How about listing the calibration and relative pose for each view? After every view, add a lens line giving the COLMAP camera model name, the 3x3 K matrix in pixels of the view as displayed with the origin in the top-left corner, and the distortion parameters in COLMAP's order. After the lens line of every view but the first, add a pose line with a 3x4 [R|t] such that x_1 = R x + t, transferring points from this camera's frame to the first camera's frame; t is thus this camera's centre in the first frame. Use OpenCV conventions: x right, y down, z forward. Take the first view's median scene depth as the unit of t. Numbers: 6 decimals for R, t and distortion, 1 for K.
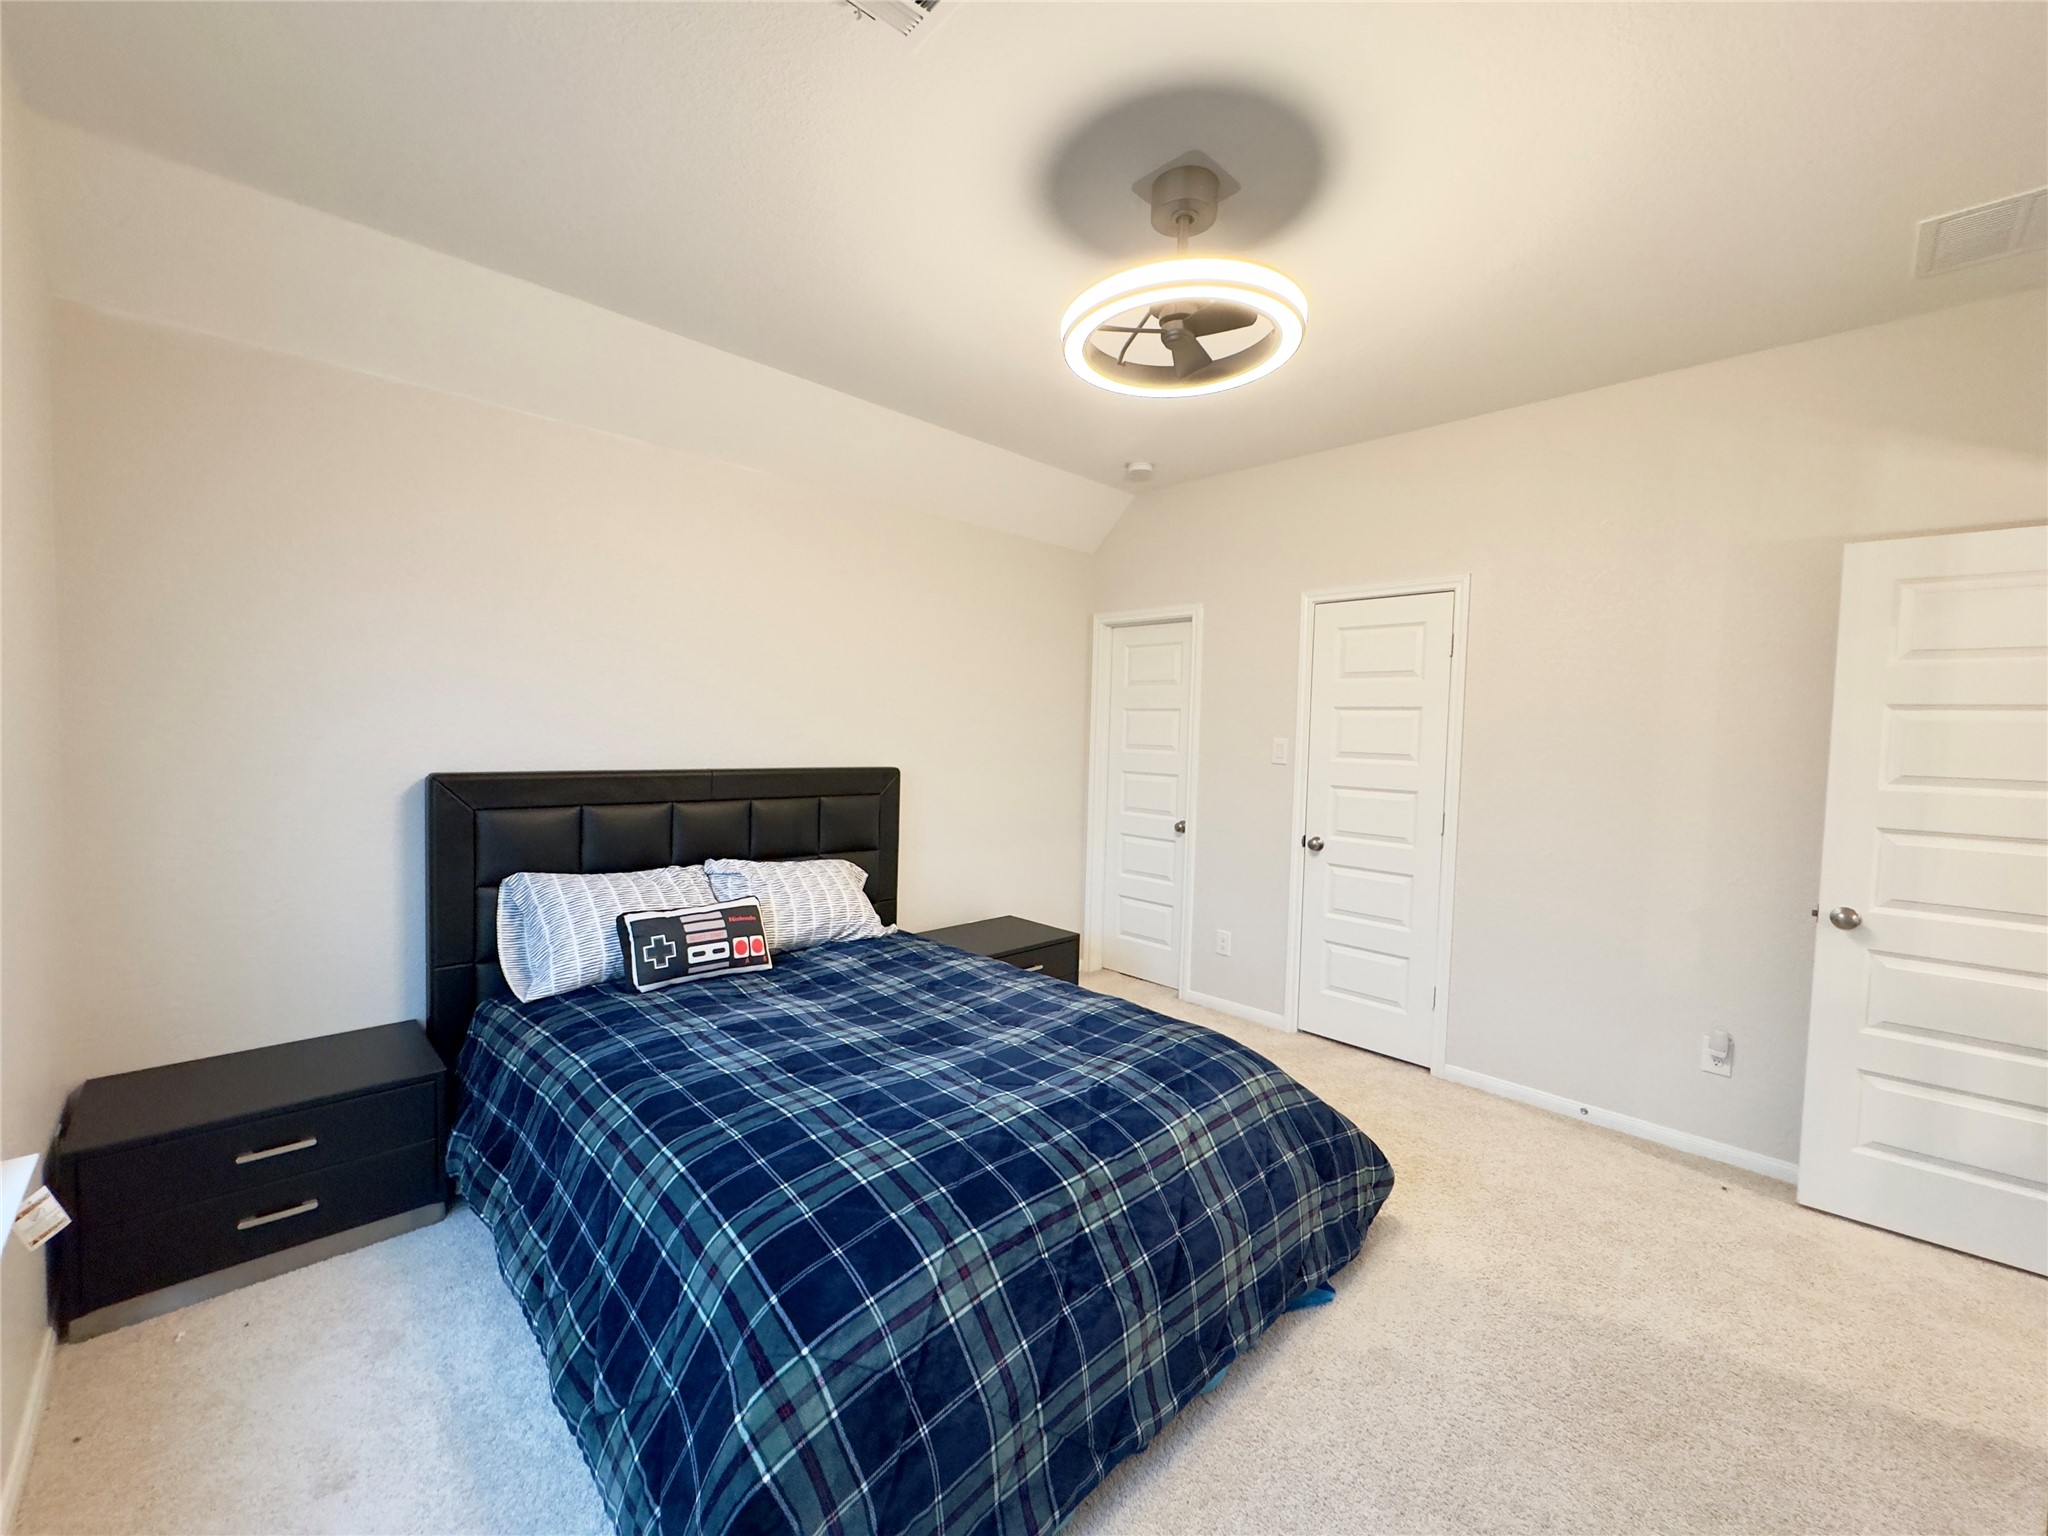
lens RADIAL K [[819.7, 0, 1023.4], [0, 819.7, 762.2], [0, 0, 1]] dist [-0.002719, -0.000267]
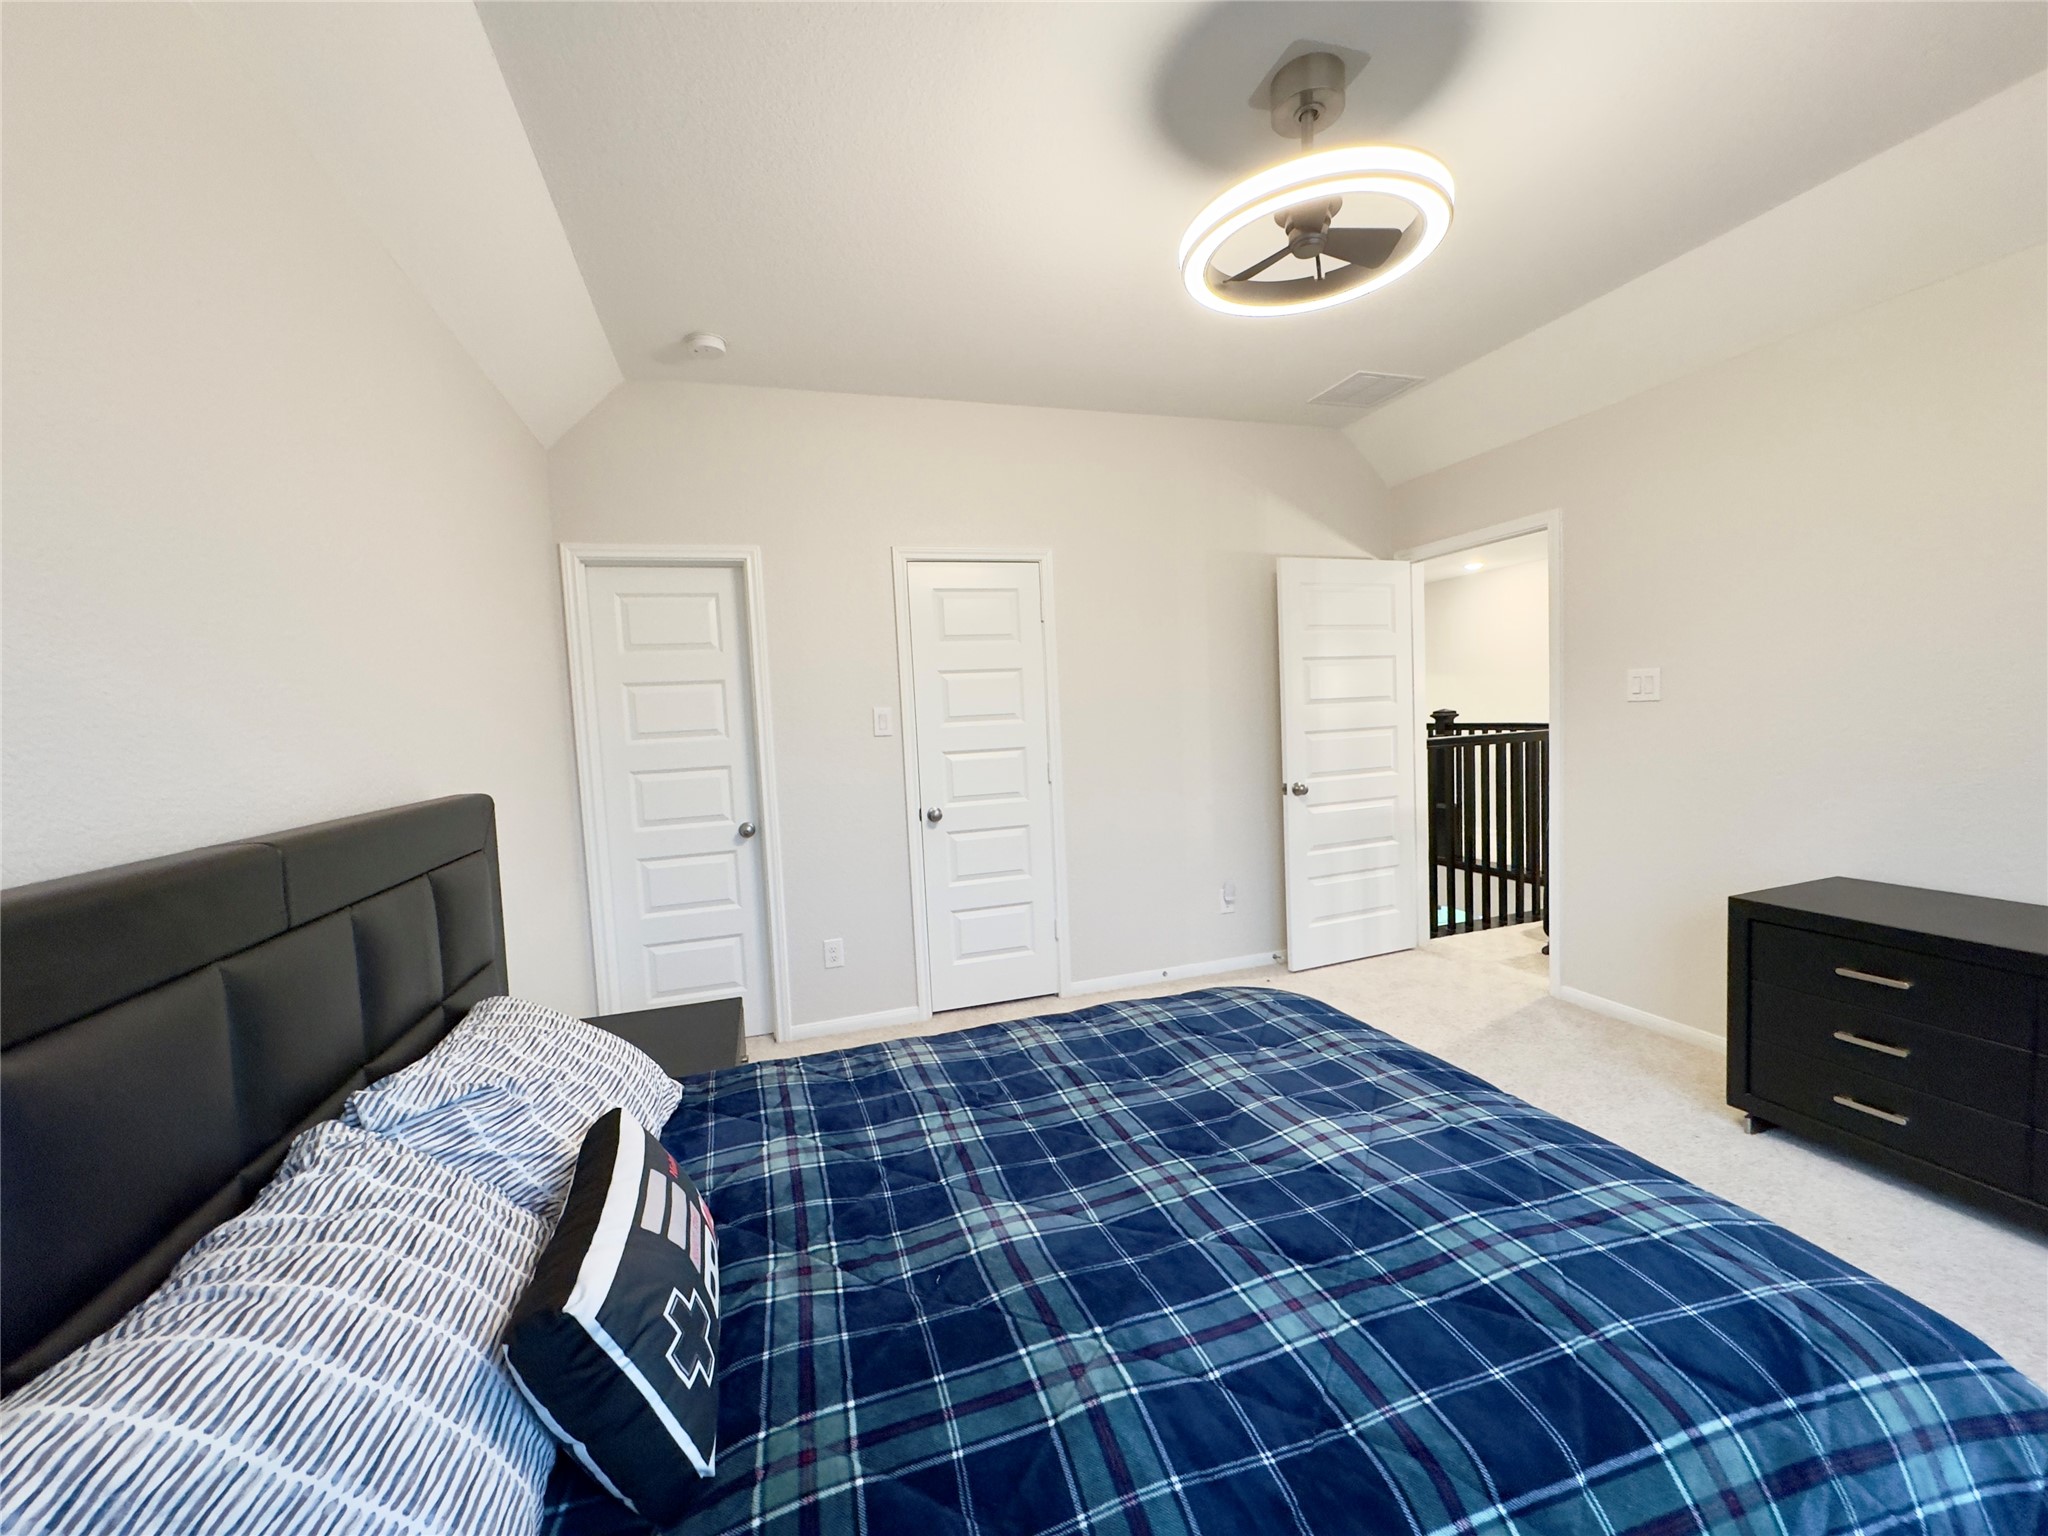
lens RADIAL K [[819.7, 0, 1033.8], [0, 819.7, 766.3], [0, 0, 1]] dist [-0.002719, -0.000267]
pose [[0.453376, -0.107327, 0.884834, -0.601594], [0.098453, 0.992679, 0.069963, -0.016757], [-0.885865, 0.055395, 0.460624, 0.638043]]
